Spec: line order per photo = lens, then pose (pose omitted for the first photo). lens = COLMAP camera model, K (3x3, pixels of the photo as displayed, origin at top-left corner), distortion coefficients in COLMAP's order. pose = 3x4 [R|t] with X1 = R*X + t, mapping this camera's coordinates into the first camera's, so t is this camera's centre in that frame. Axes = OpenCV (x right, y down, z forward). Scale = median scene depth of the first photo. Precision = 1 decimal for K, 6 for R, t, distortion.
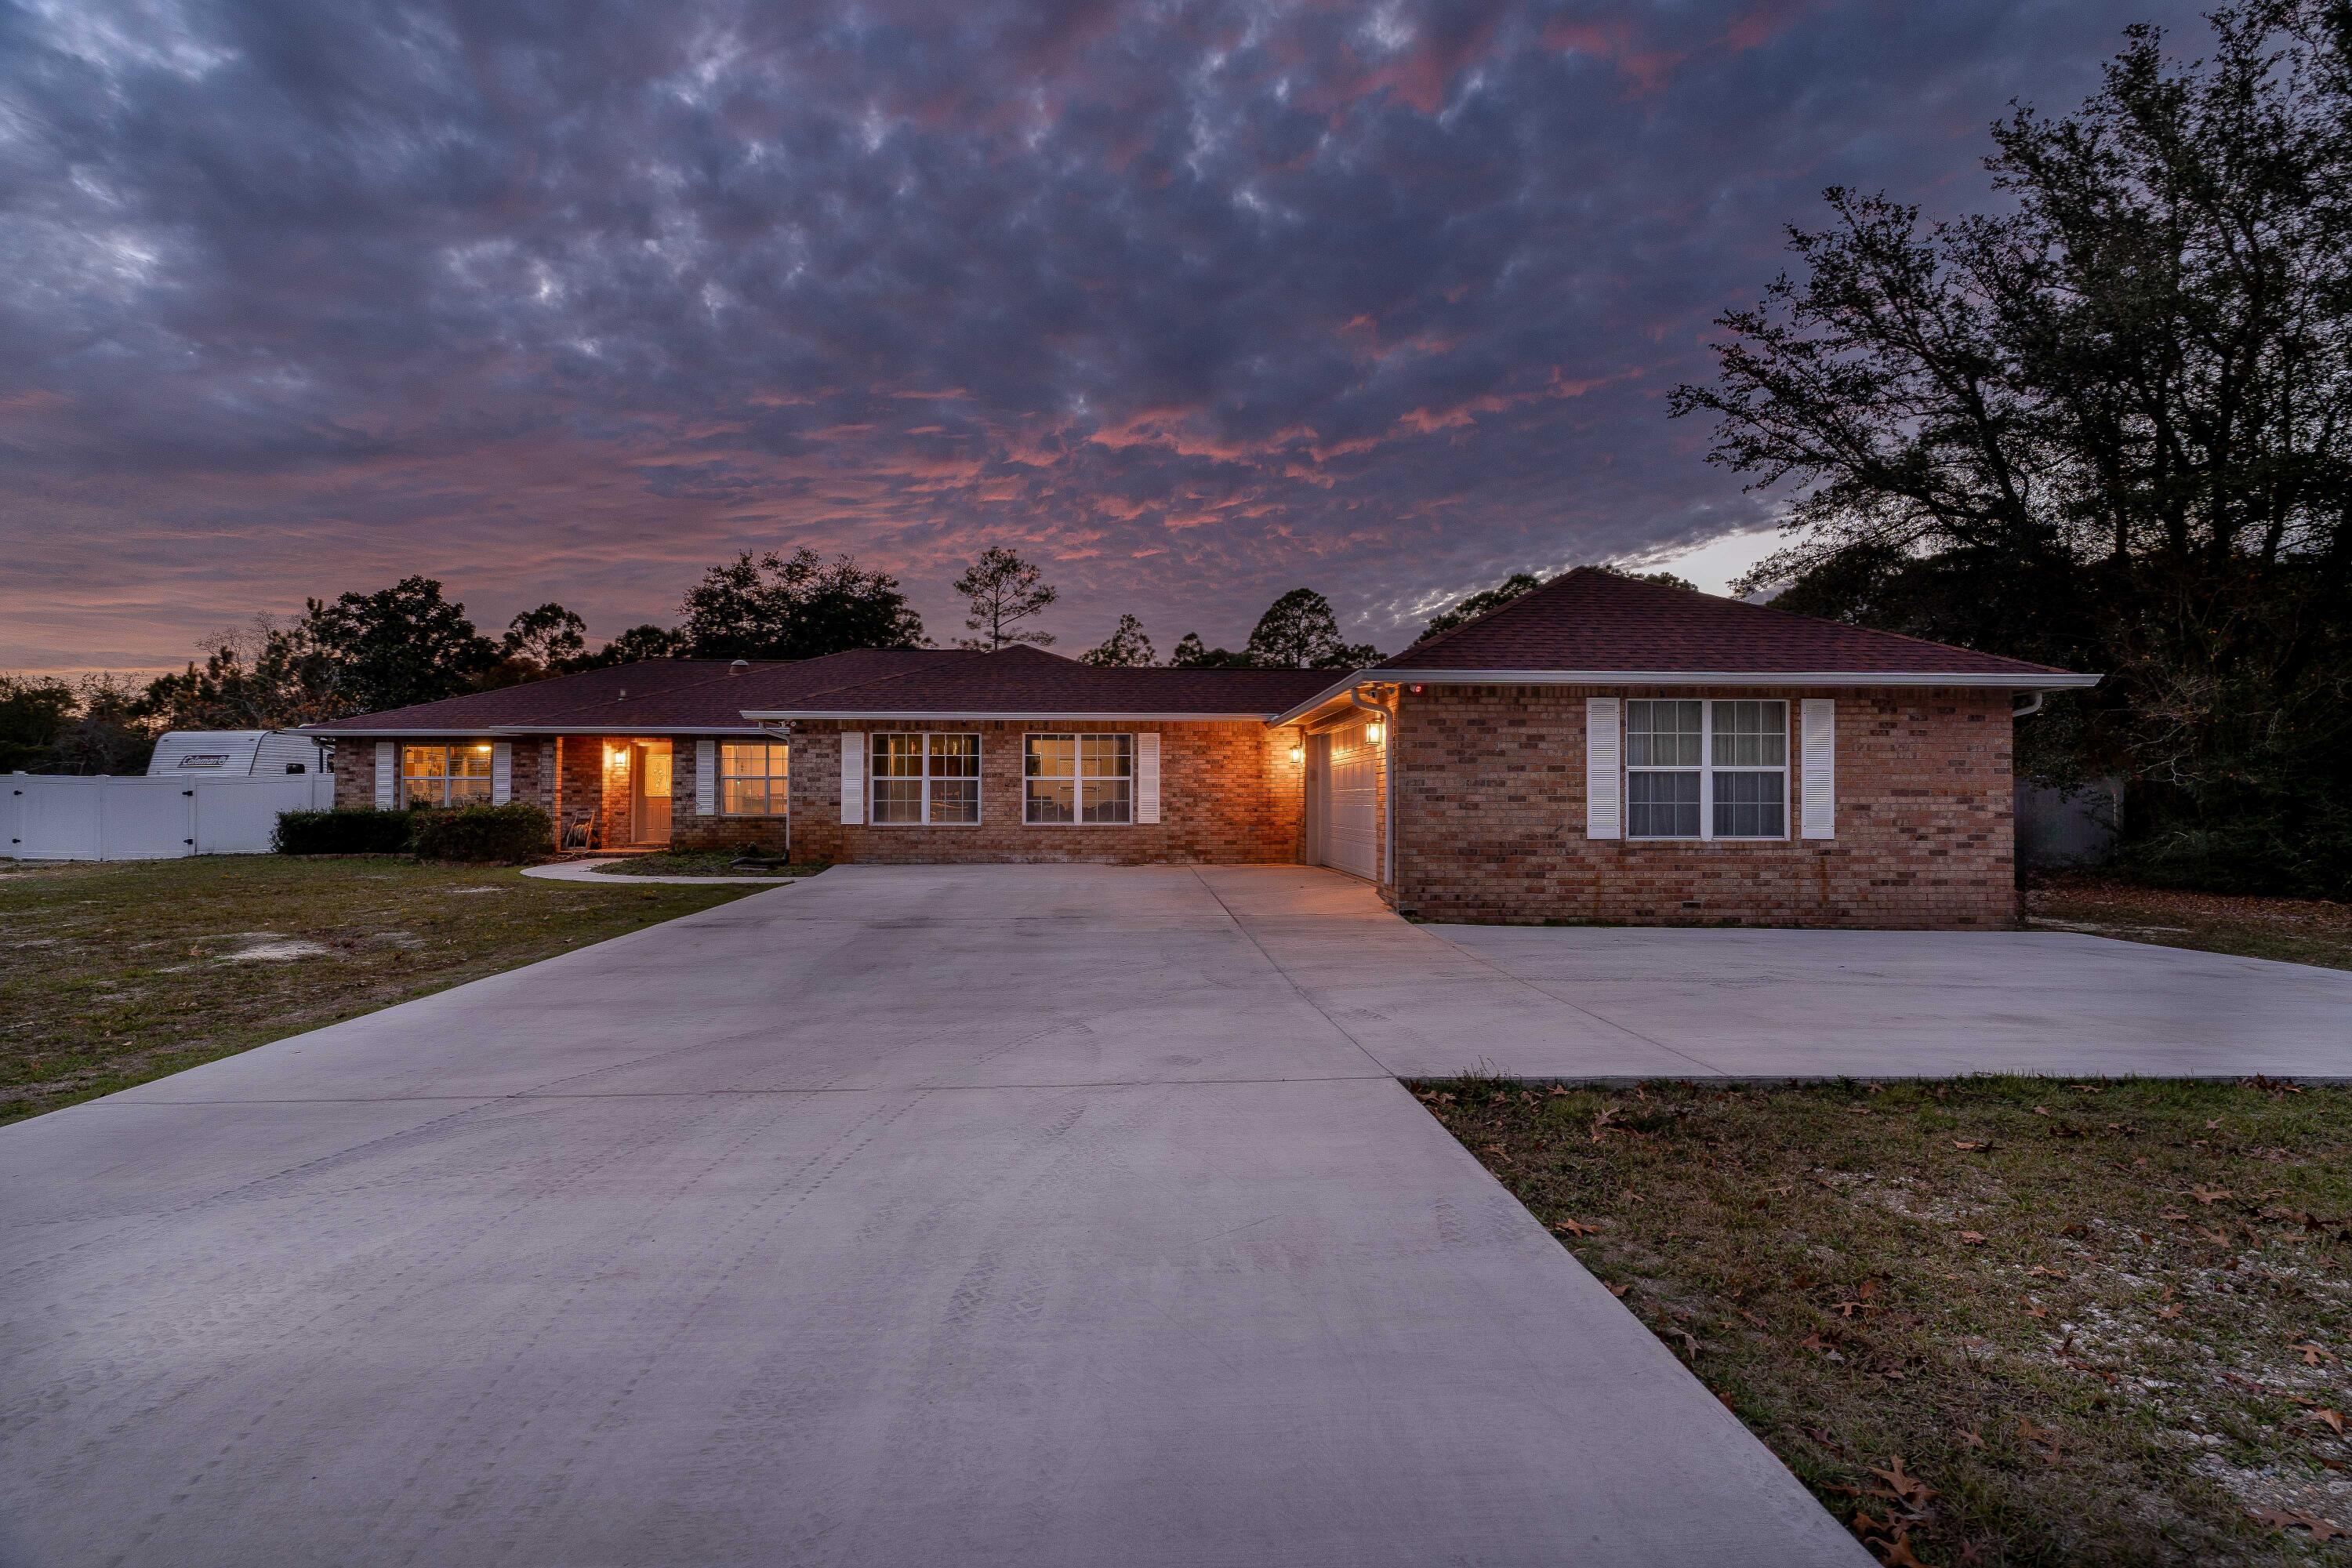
lens RADIAL K [[1119.3, 0, 1176.0], [0, 1119.3, 784.0], [0, 0, 1]] dist [0.000234, 0.001234]
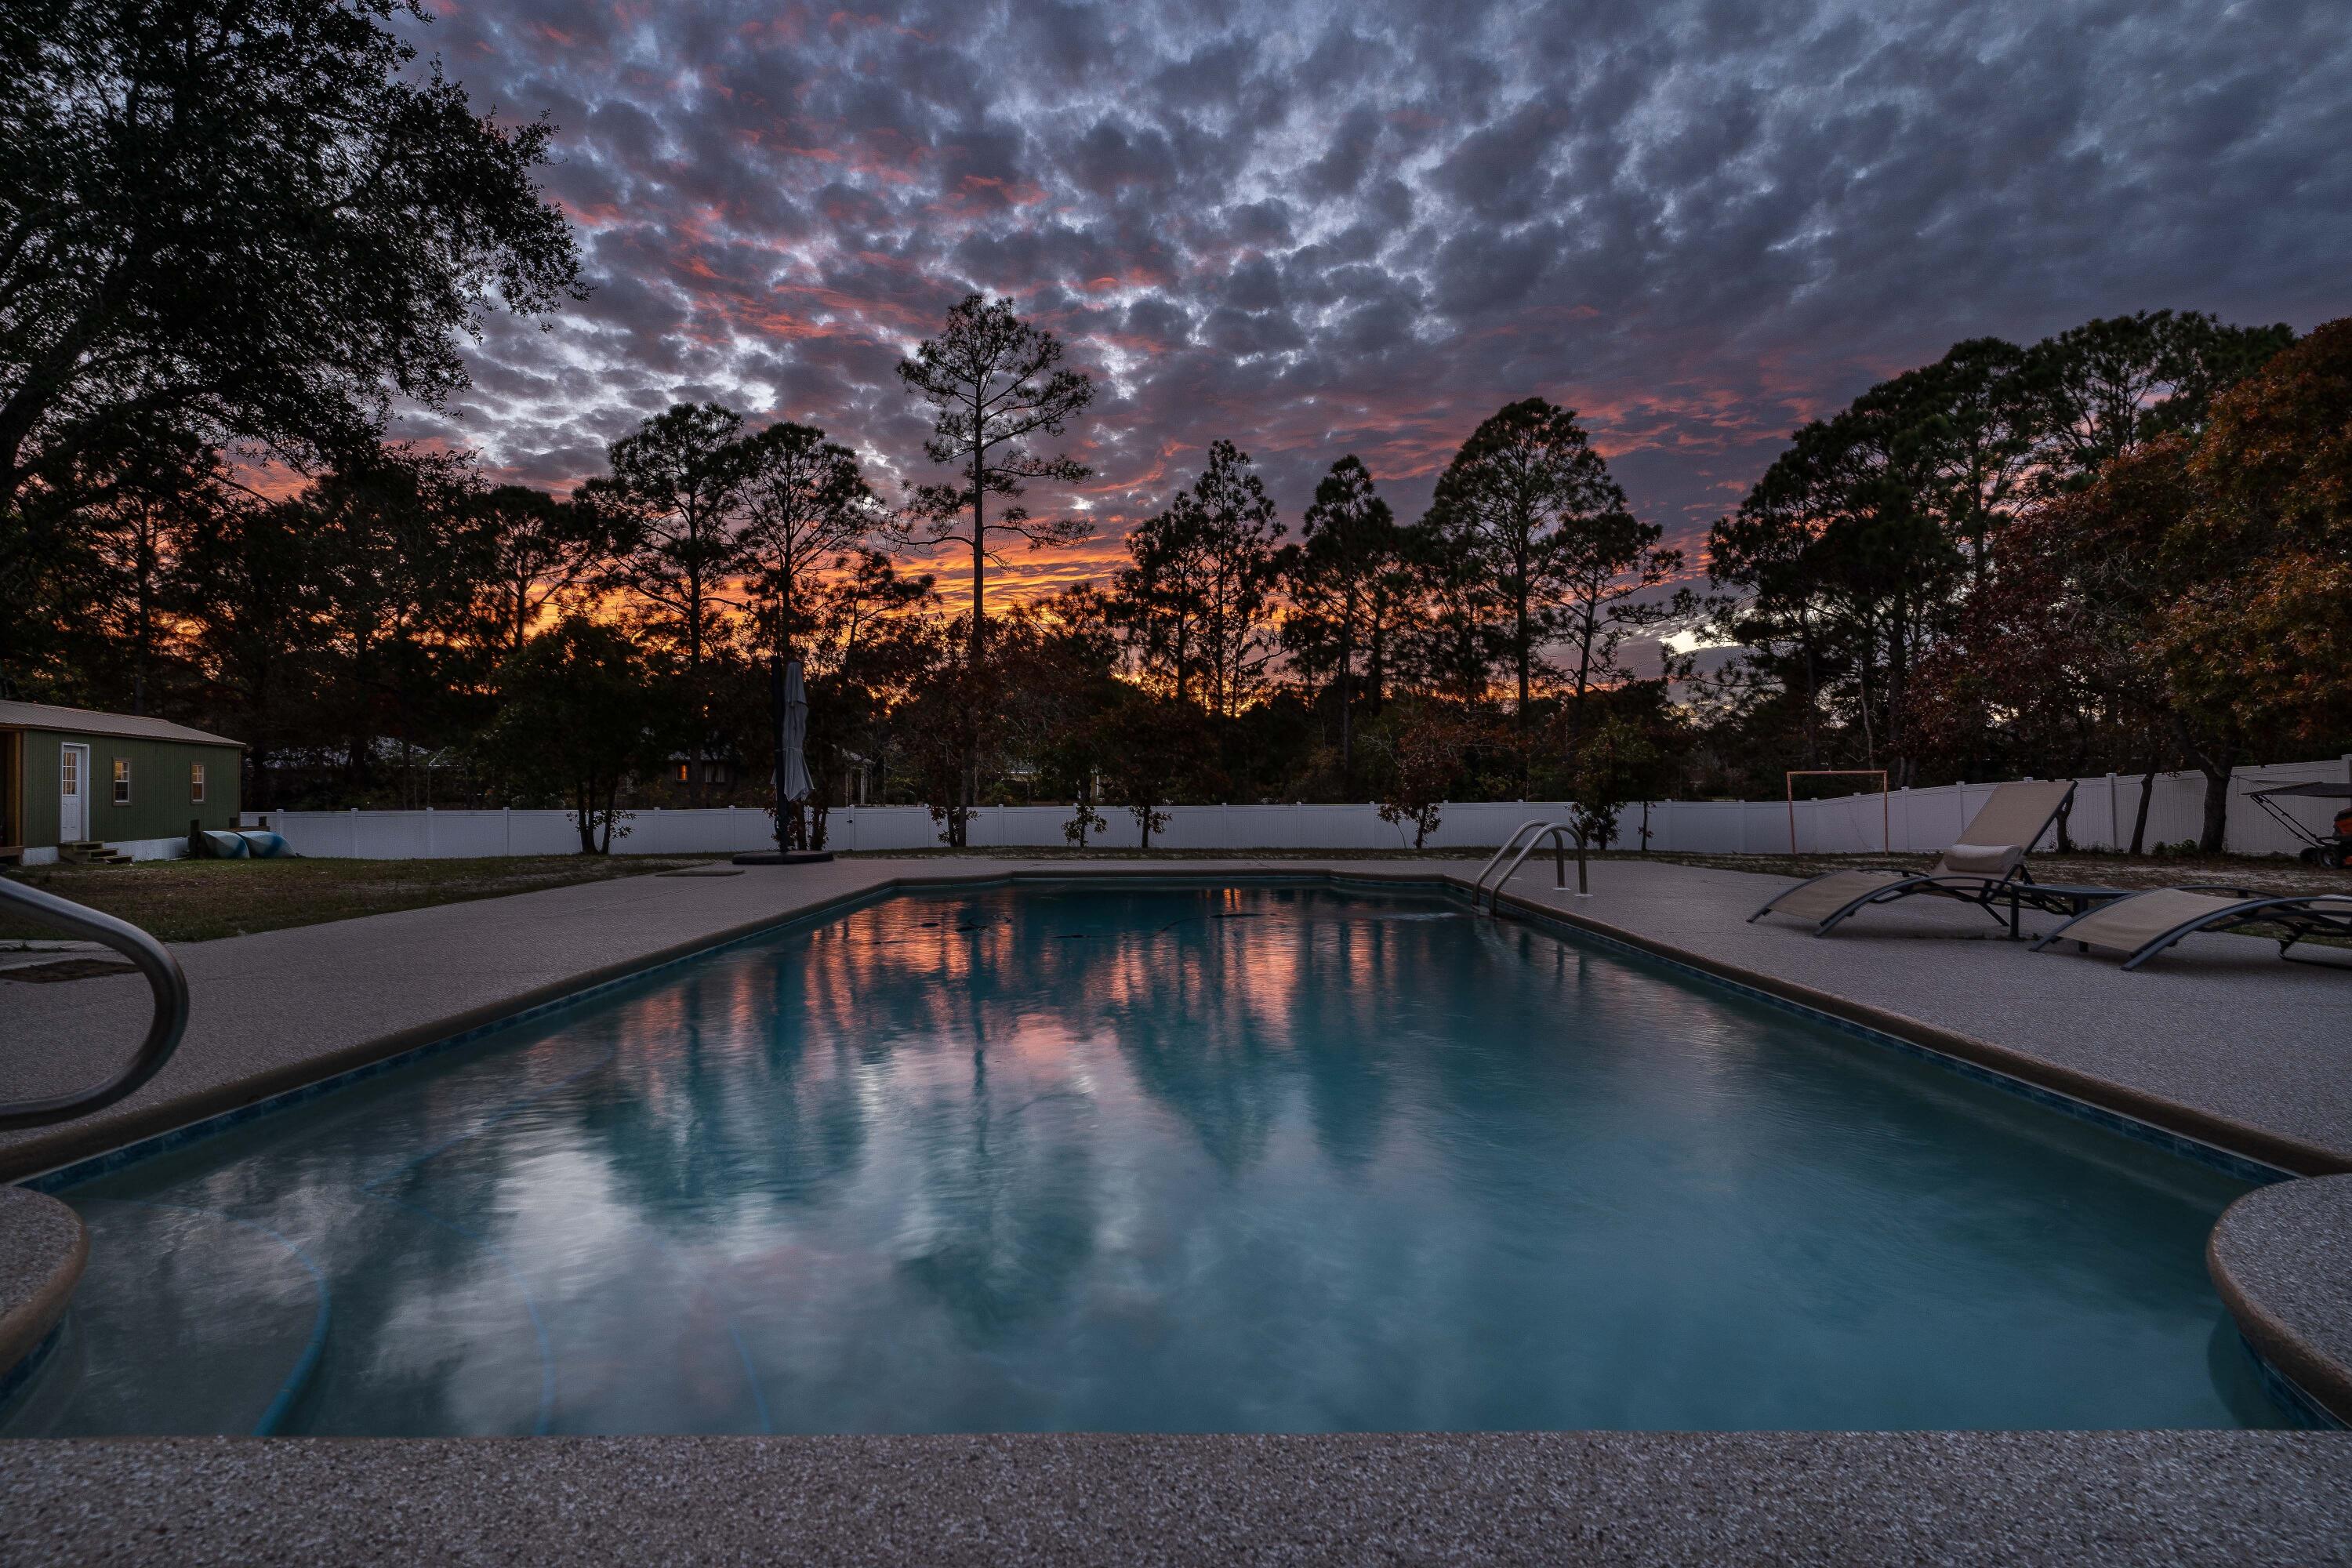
lens RADIAL K [[1103.1, 0, 1178.5], [0, 1103.1, 797.3], [0, 0, 1]] dist [-0.000455, -0.000194]
pose [[0.997926, -0.009911, -0.063605, -0.140645], [0.011067, 0.999779, 0.017854, 0.065044], [0.063414, -0.018521, 0.997815, 1.979494]]
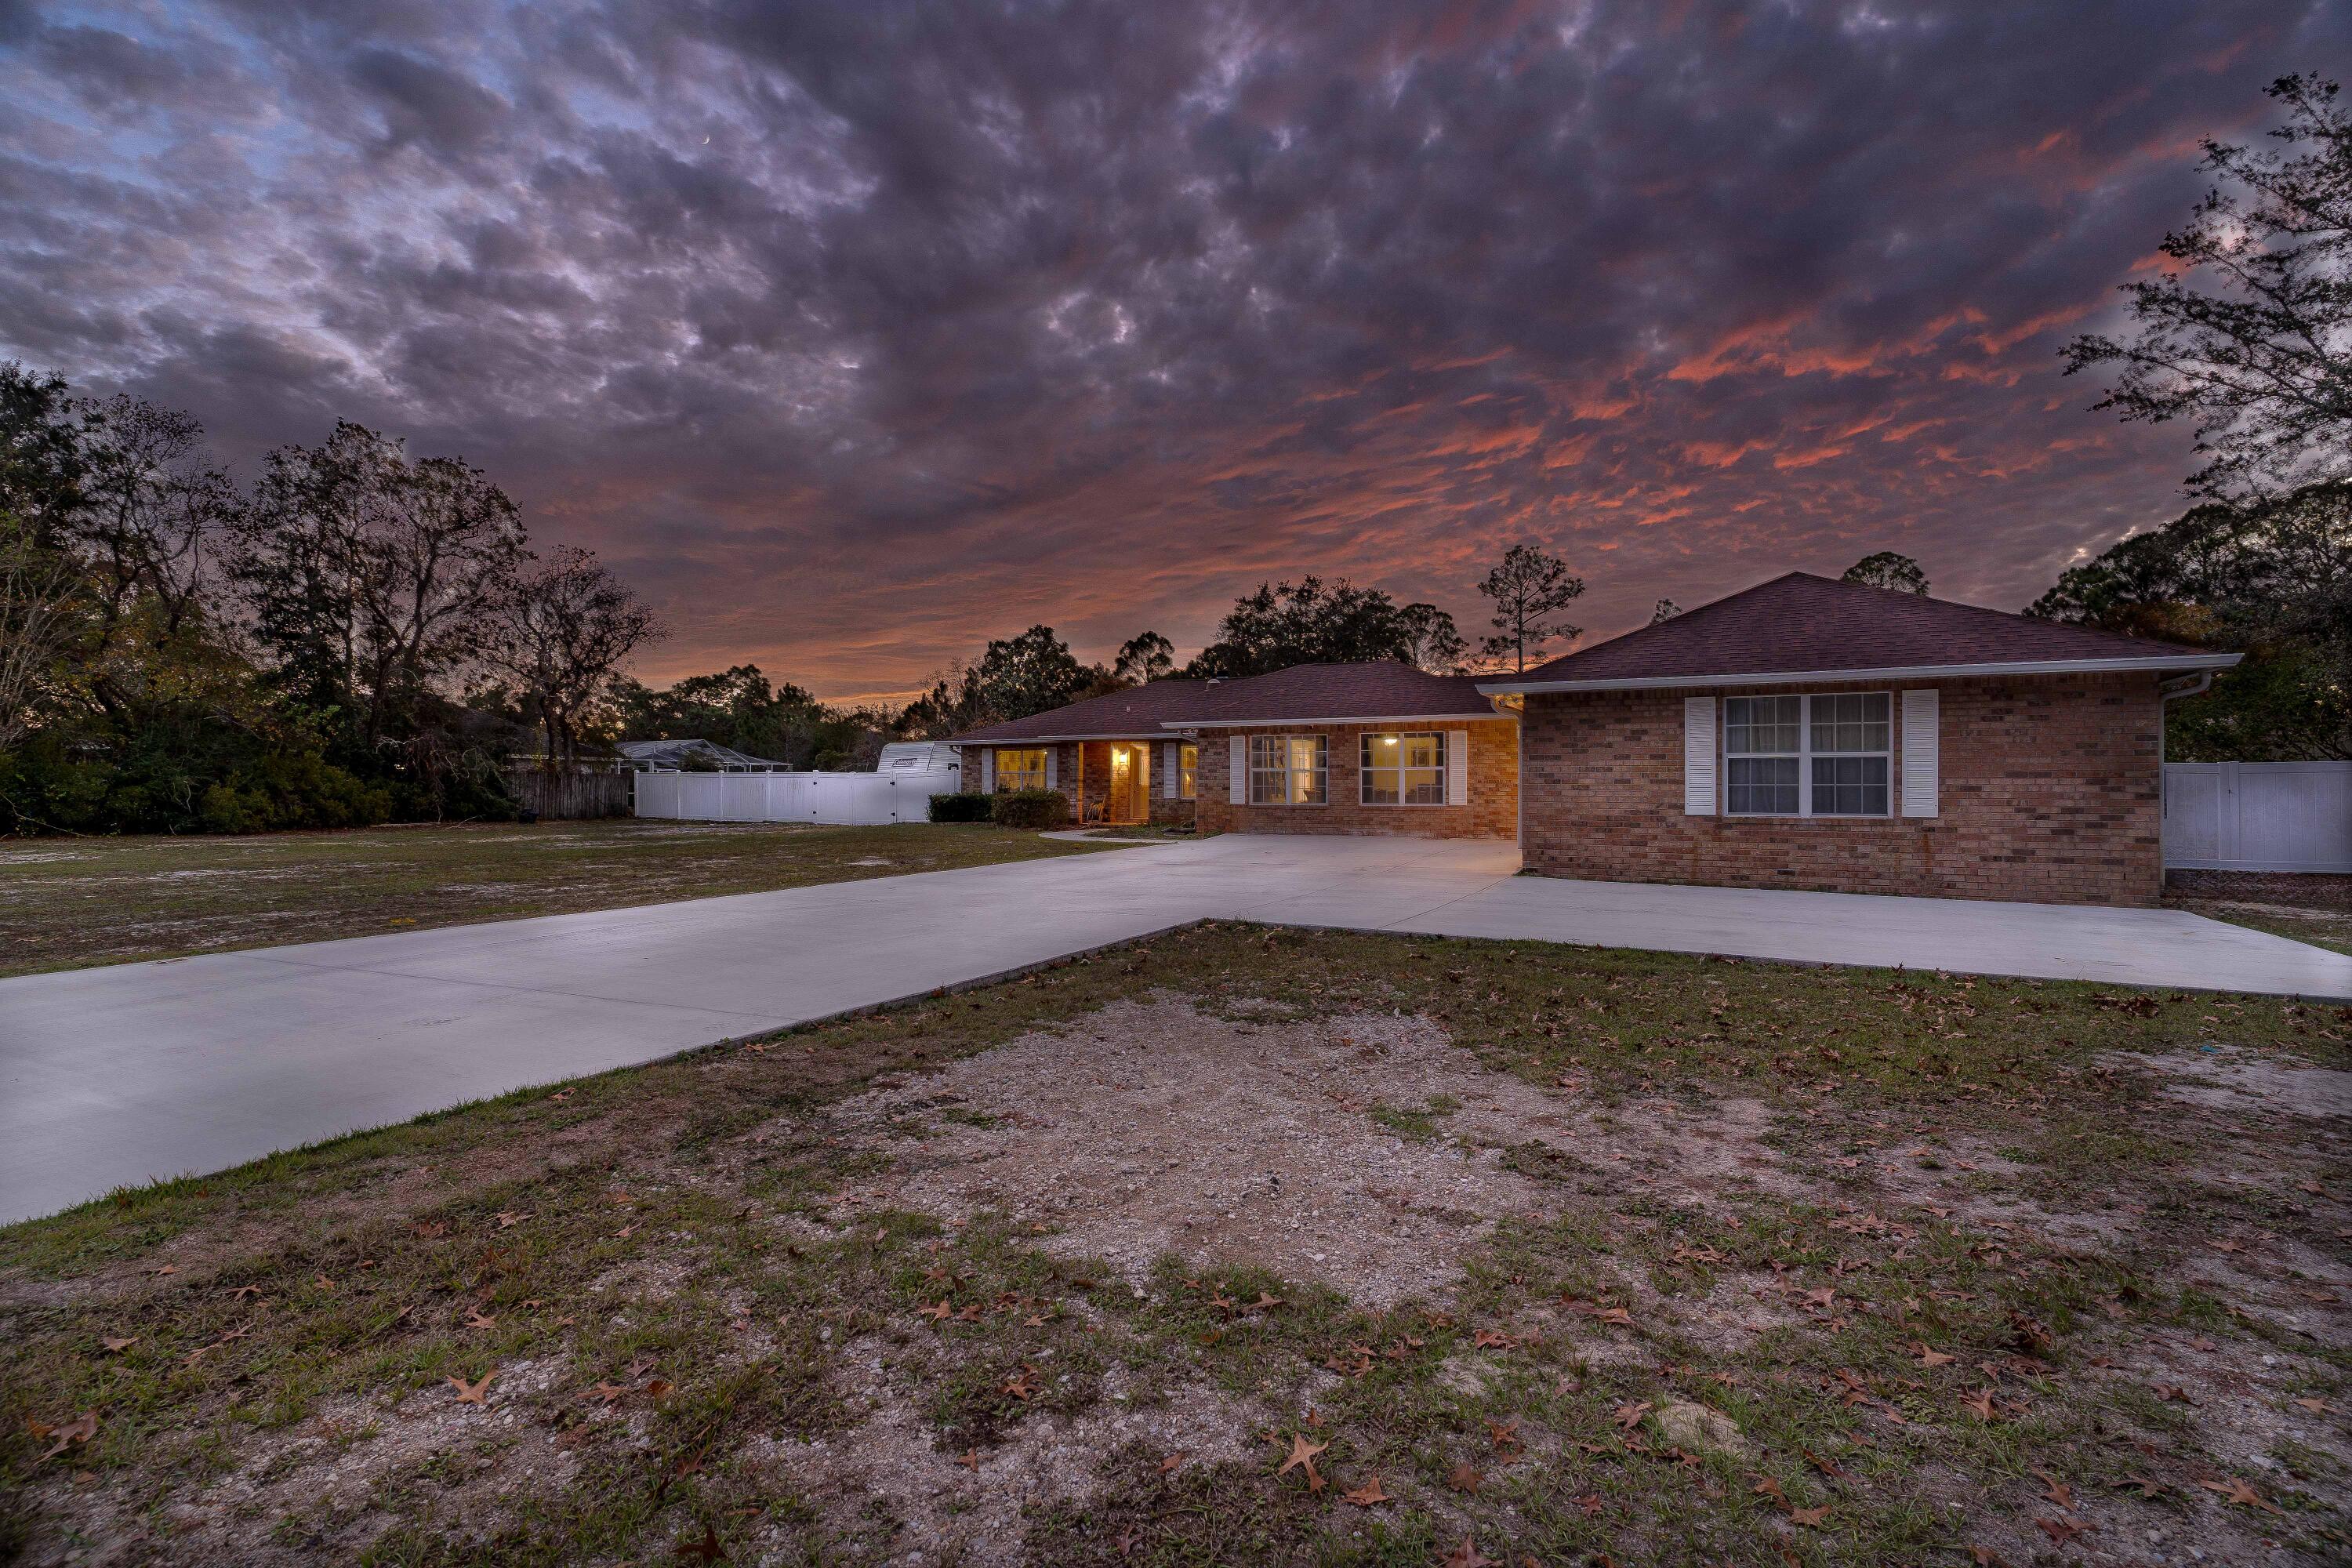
lens RADIAL K [[1119.3, 0, 1176.0], [0, 1119.3, 784.0], [0, 0, 1]] dist [0.000234, 0.001234]
pose [[0.866845, -0.002471, -0.498571, 0.319691], [0.005754, 0.999971, 0.005049, 0.004358], [0.498544, -0.007246, 0.866834, -0.208291]]
